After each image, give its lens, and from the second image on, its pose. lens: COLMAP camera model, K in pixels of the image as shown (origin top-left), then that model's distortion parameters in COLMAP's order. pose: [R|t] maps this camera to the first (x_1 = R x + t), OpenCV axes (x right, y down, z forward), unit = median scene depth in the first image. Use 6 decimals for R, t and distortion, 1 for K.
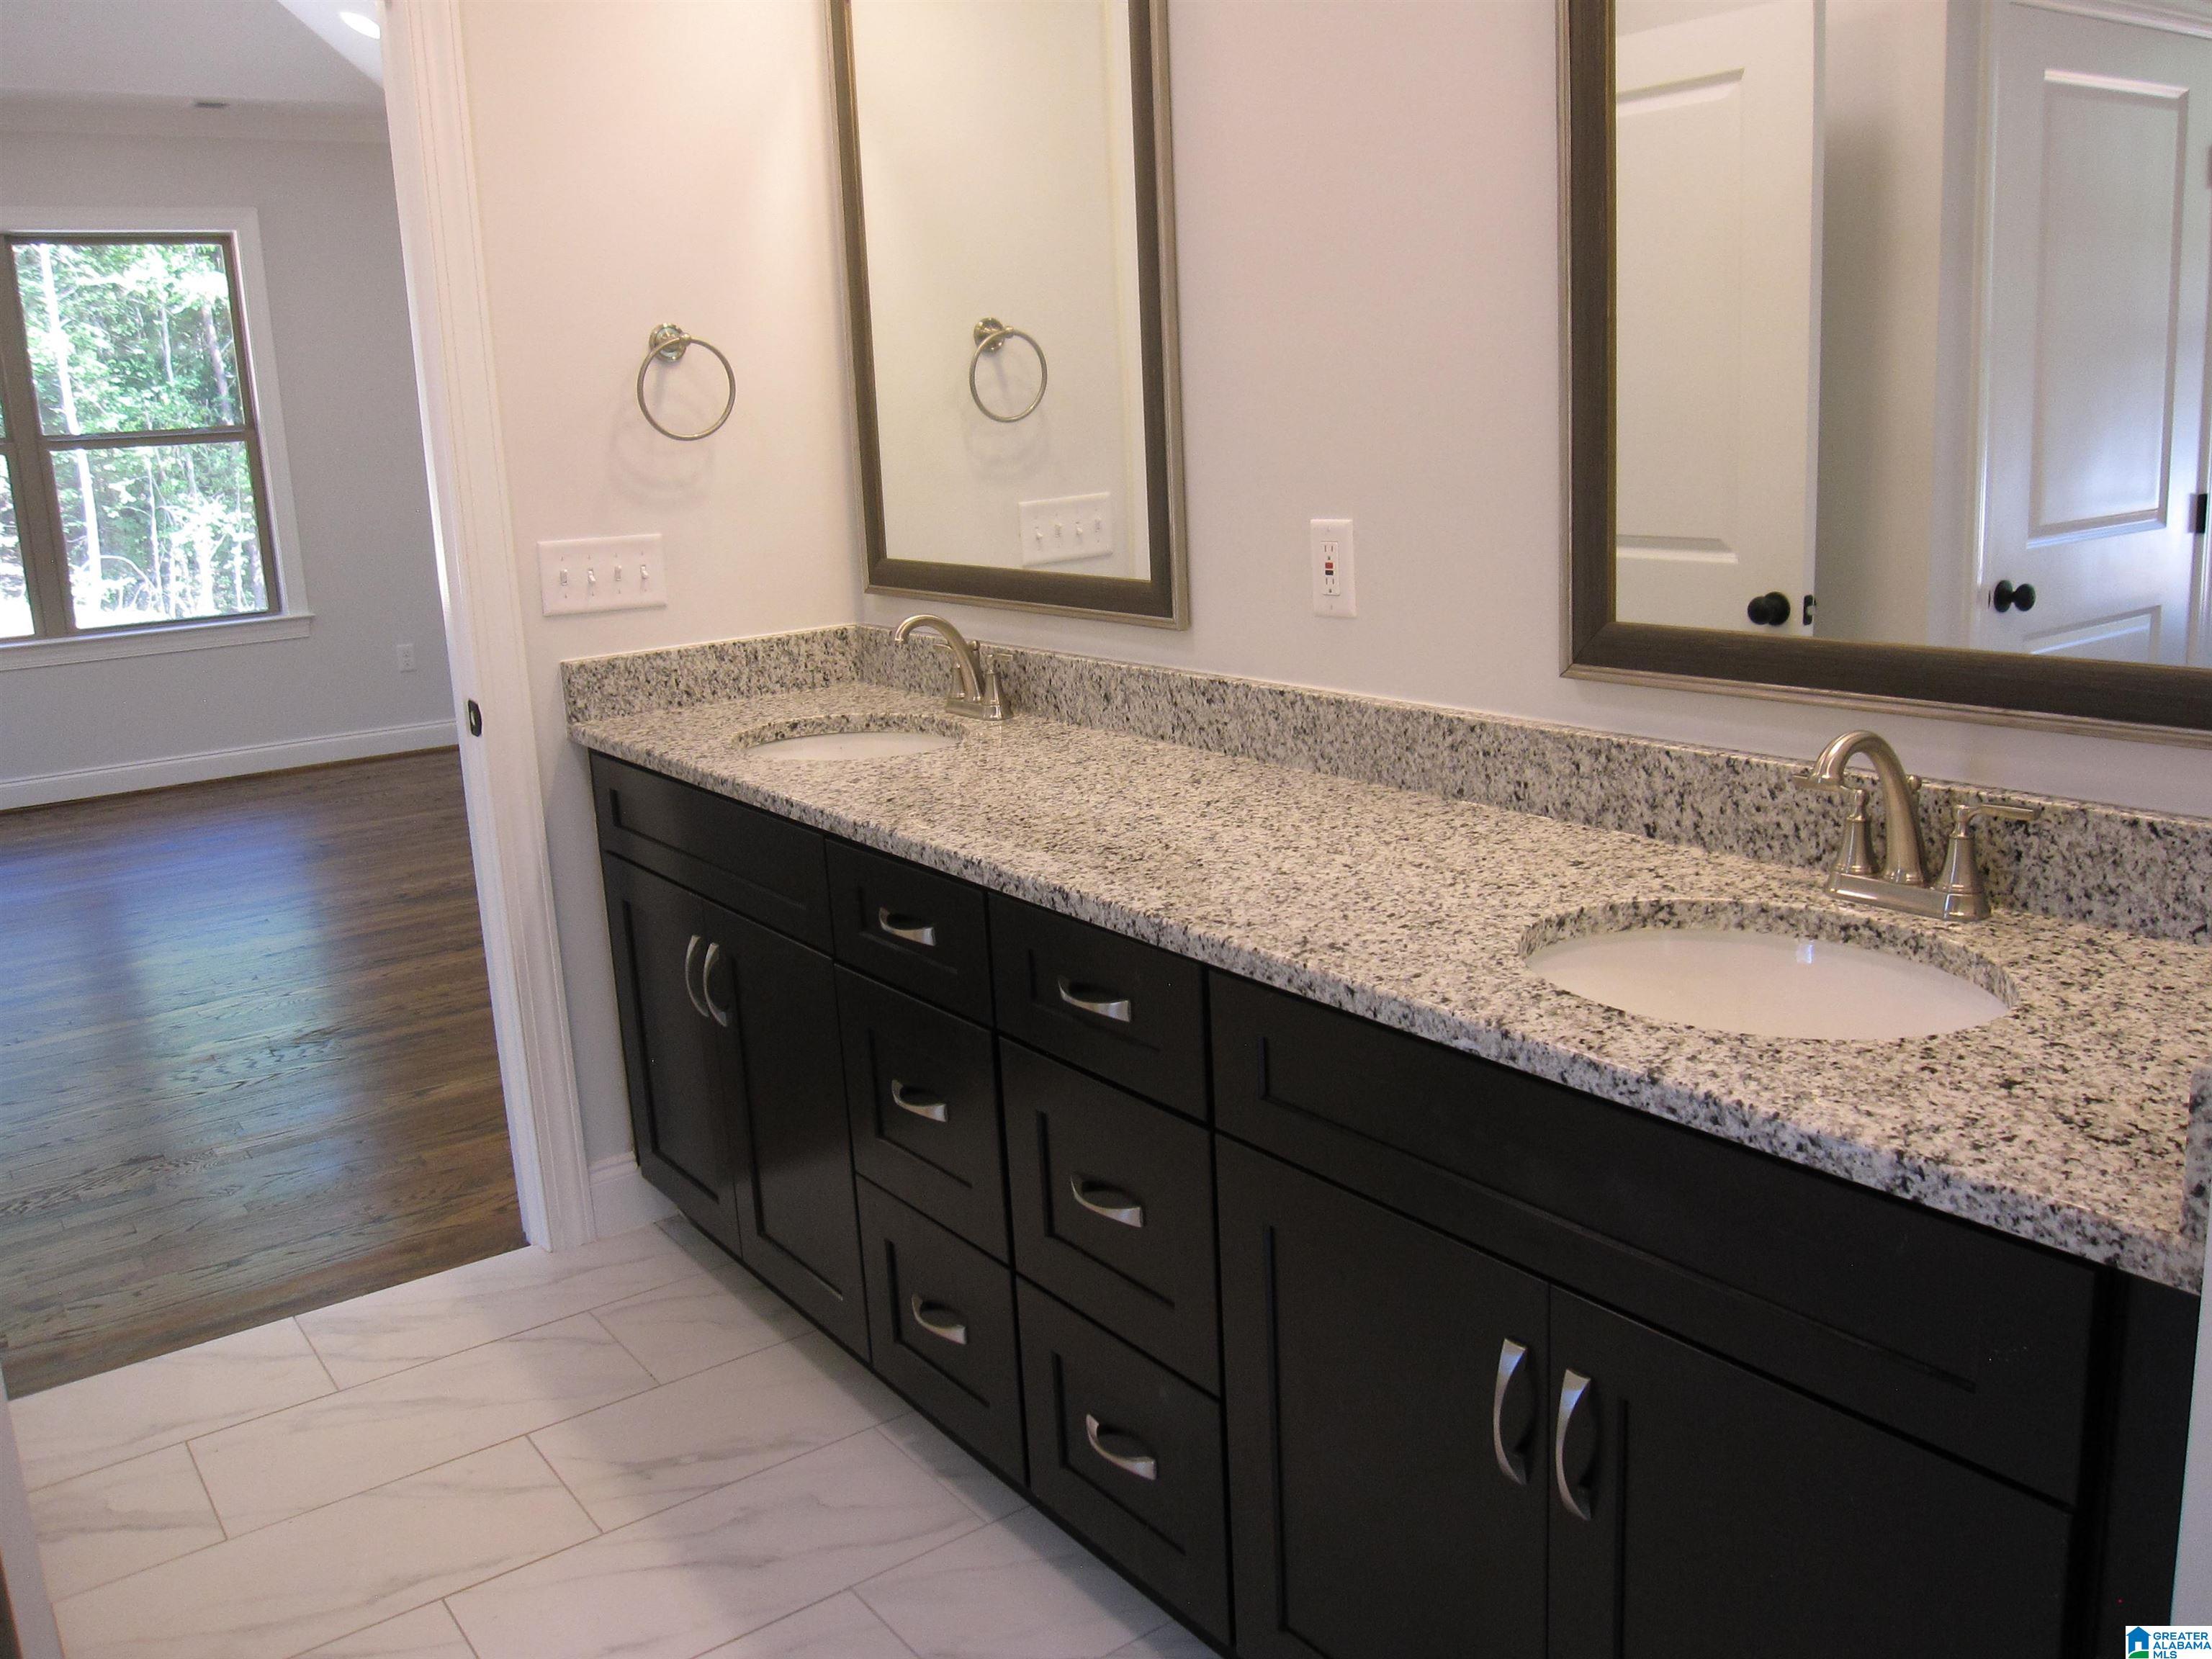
lens RADIAL K [[1827.2, 0, 1127.1], [0, 1827.2, 831.9], [0, 0, 1]] dist [-0.068933, 0.009522]
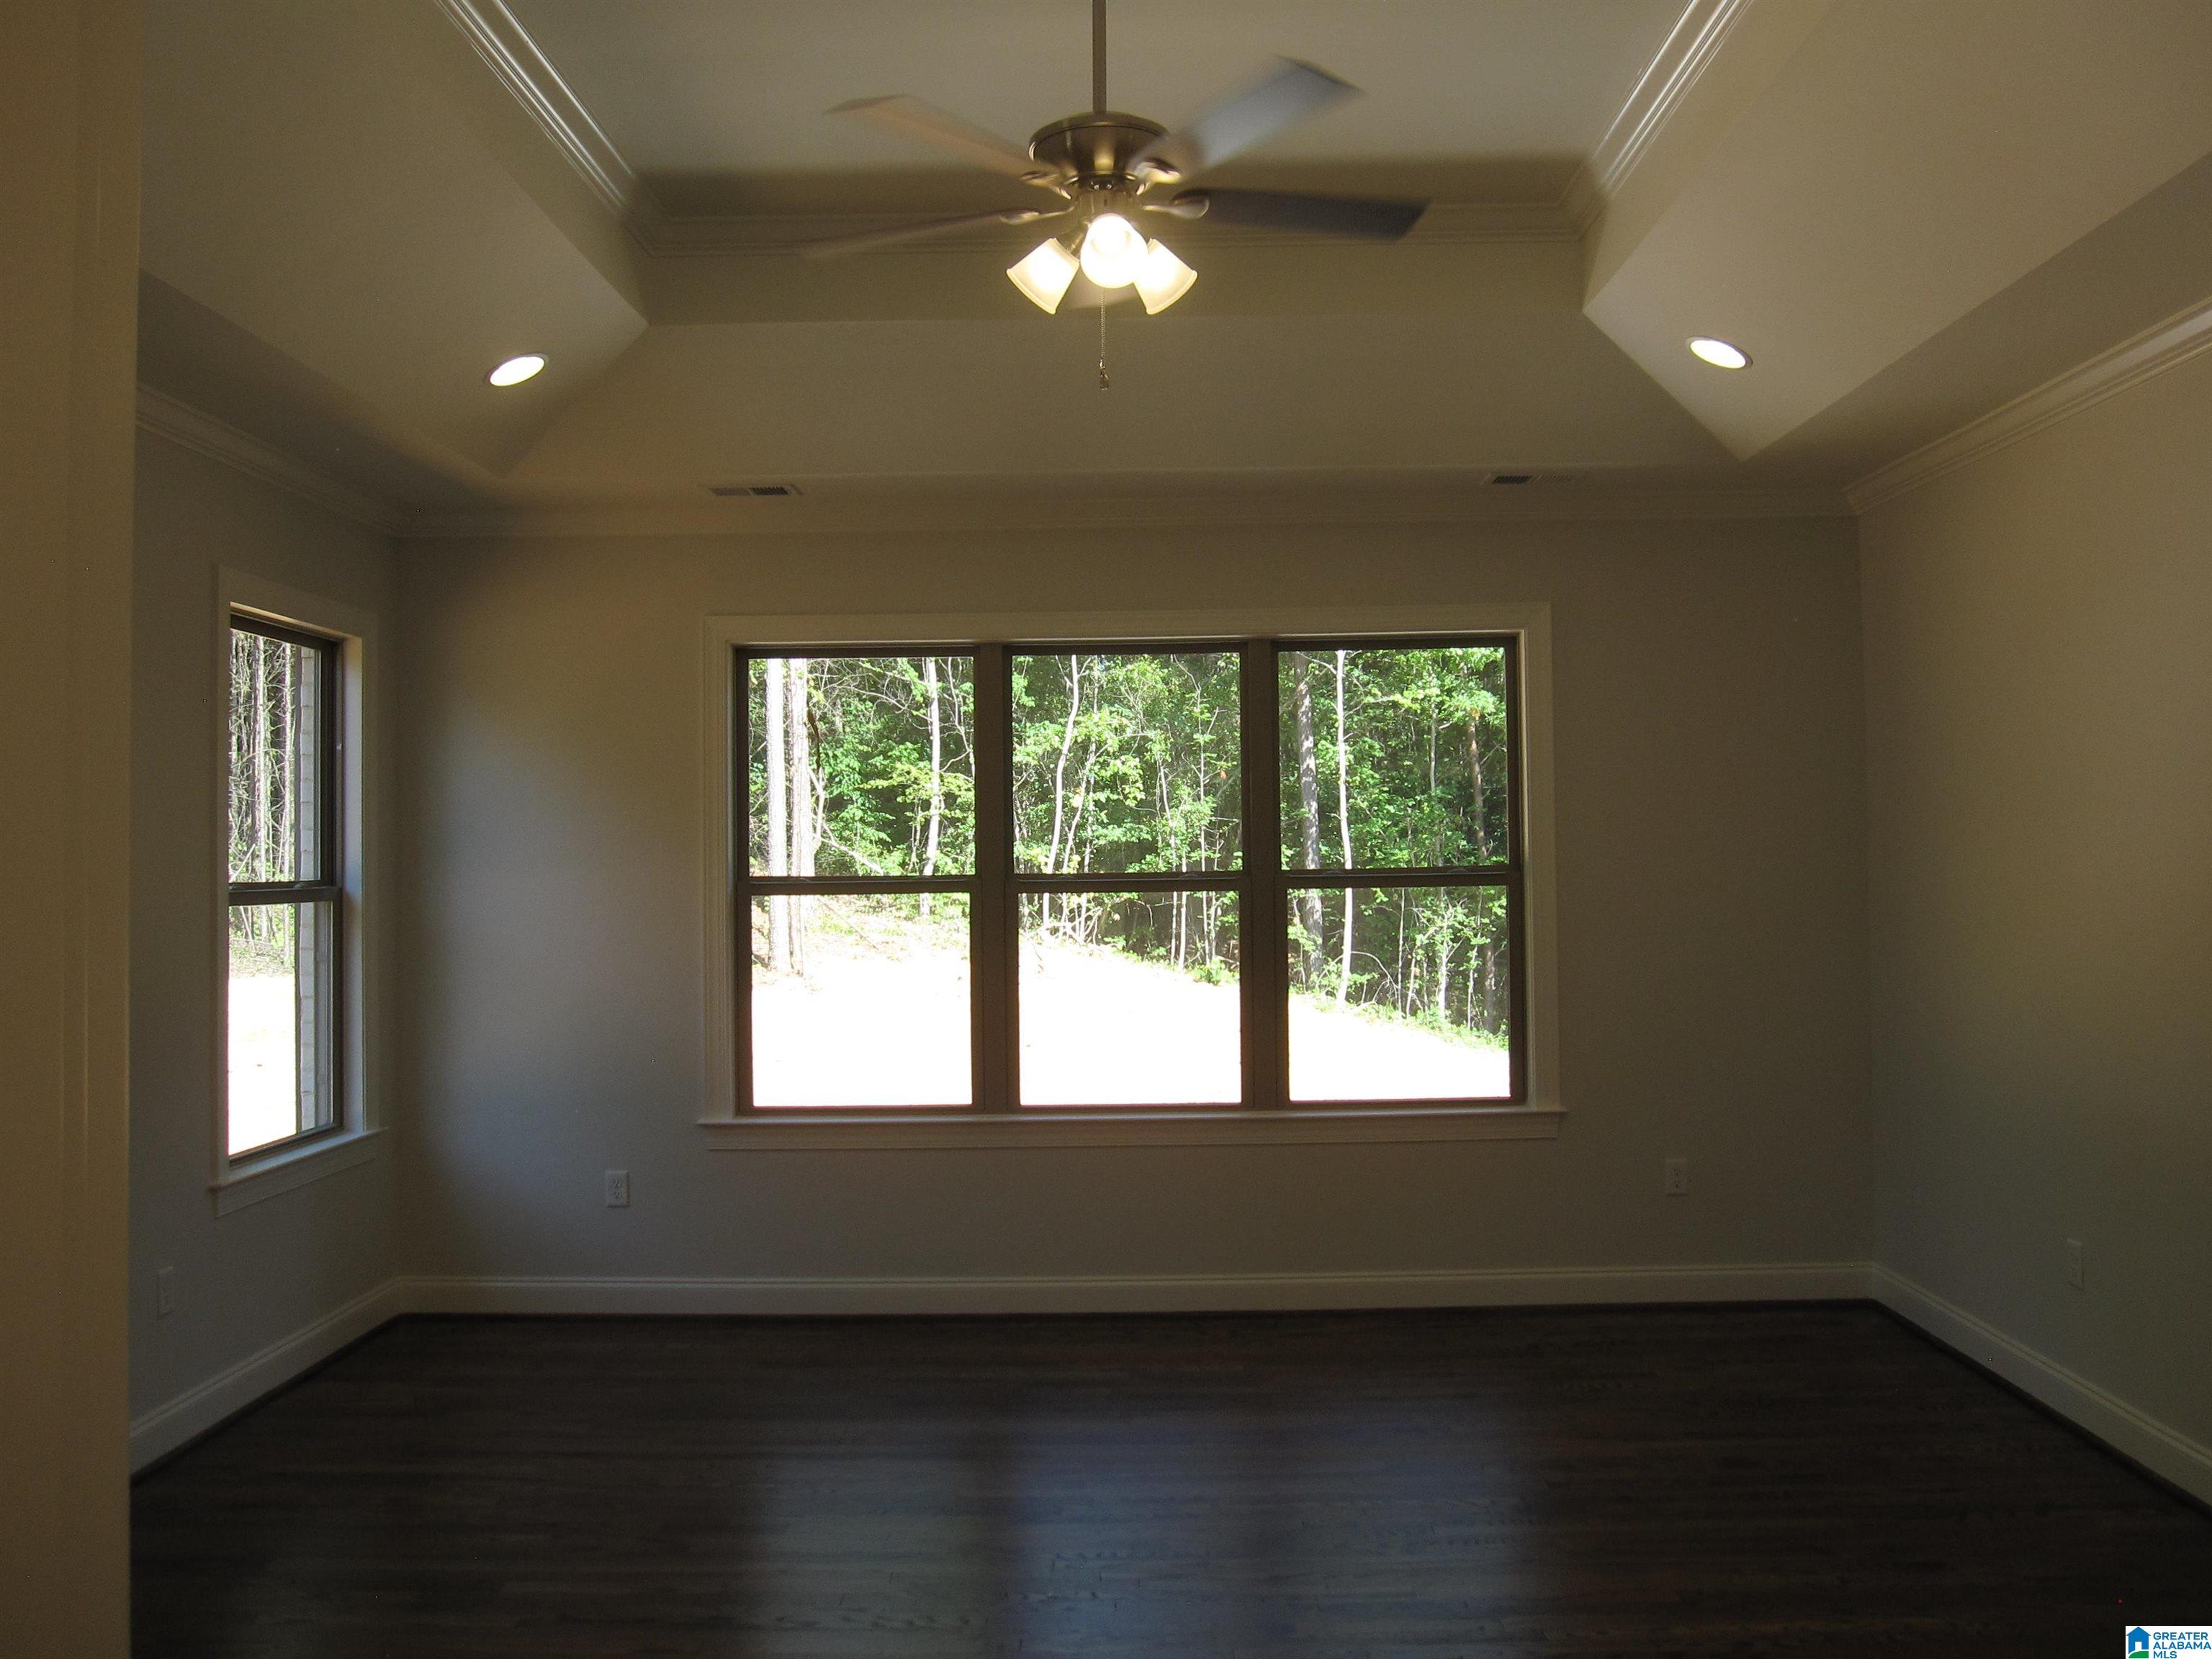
lens RADIAL K [[1827.2, 0, 1127.1], [0, 1827.2, 831.9], [0, 0, 1]] dist [-0.068933, 0.009522]
pose [[0.799015, 0.022088, -0.600905, -0.033471], [-0.155192, 0.973044, -0.170590, -0.018262], [0.580939, 0.229560, 0.780905, 0.062422]]
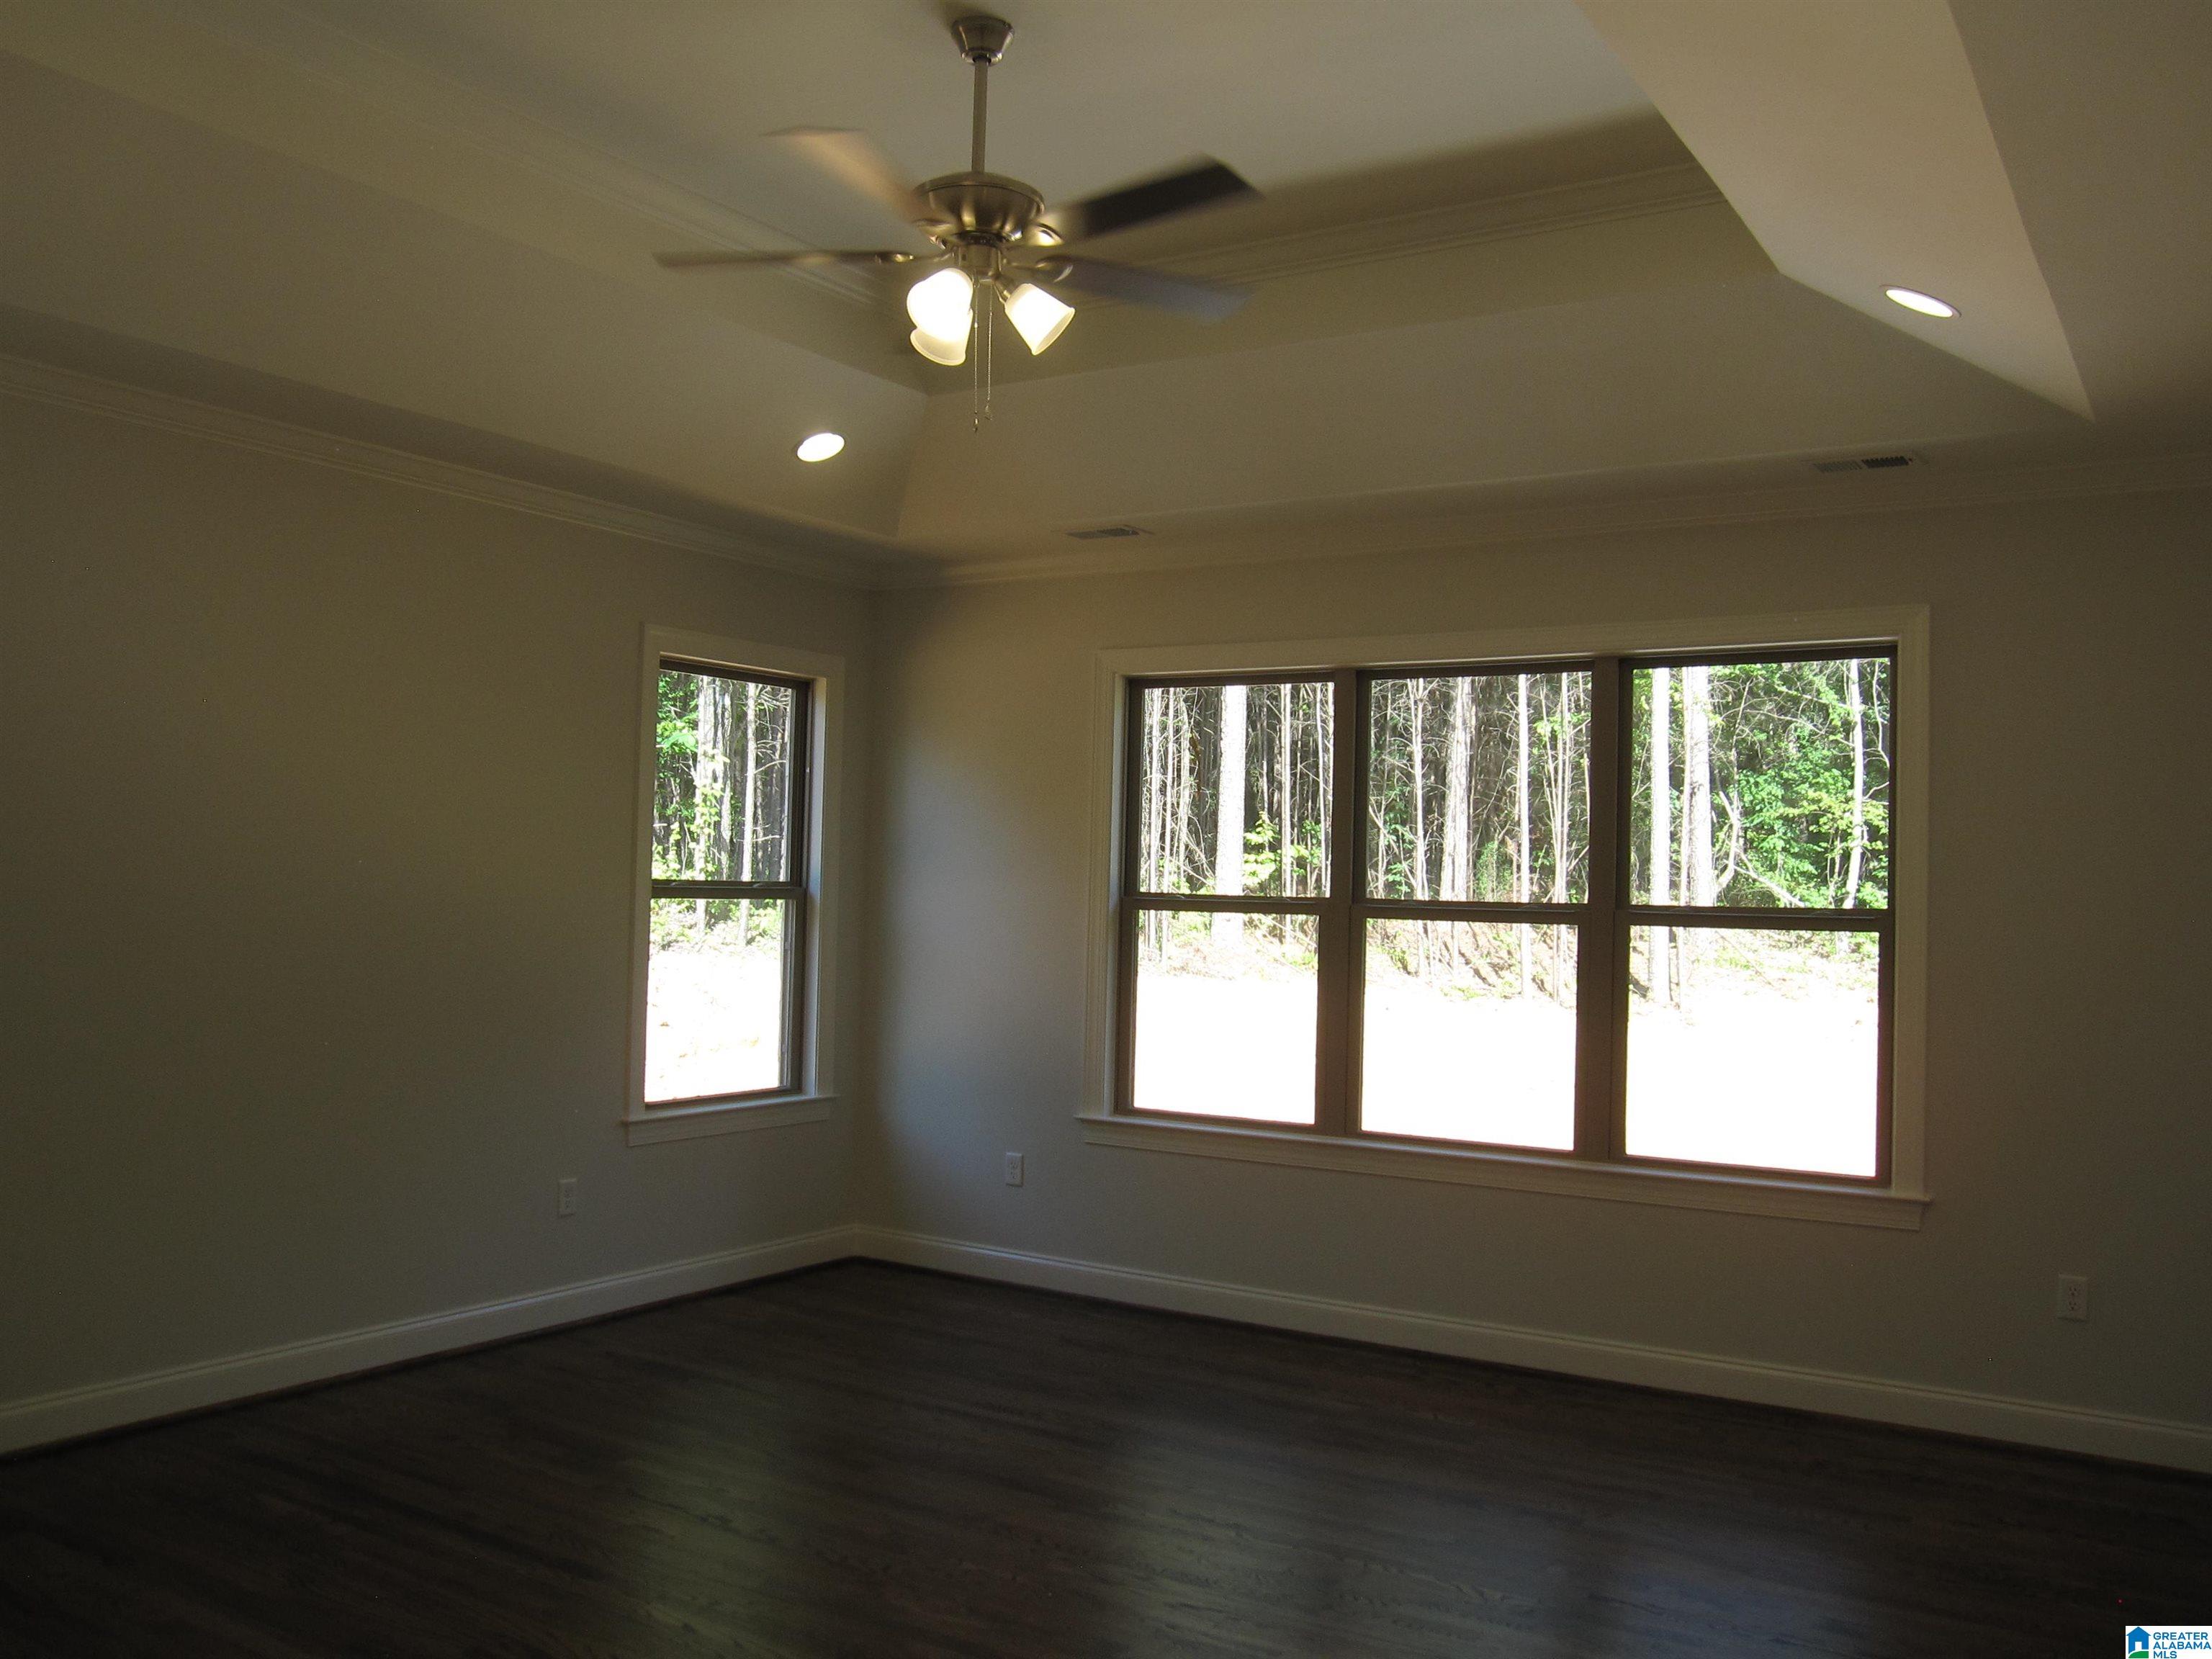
lens RADIAL K [[1831.7, 0, 1106.0], [0, 1831.7, 829.5], [0, 0, 1]] dist [-0.075708, 0.007185]
pose [[0.355594, 0.023593, -0.934343, 0.011725], [-0.247339, 0.966417, -0.069730, -0.032007], [0.901319, 0.255895, 0.349487, 0.114102]]
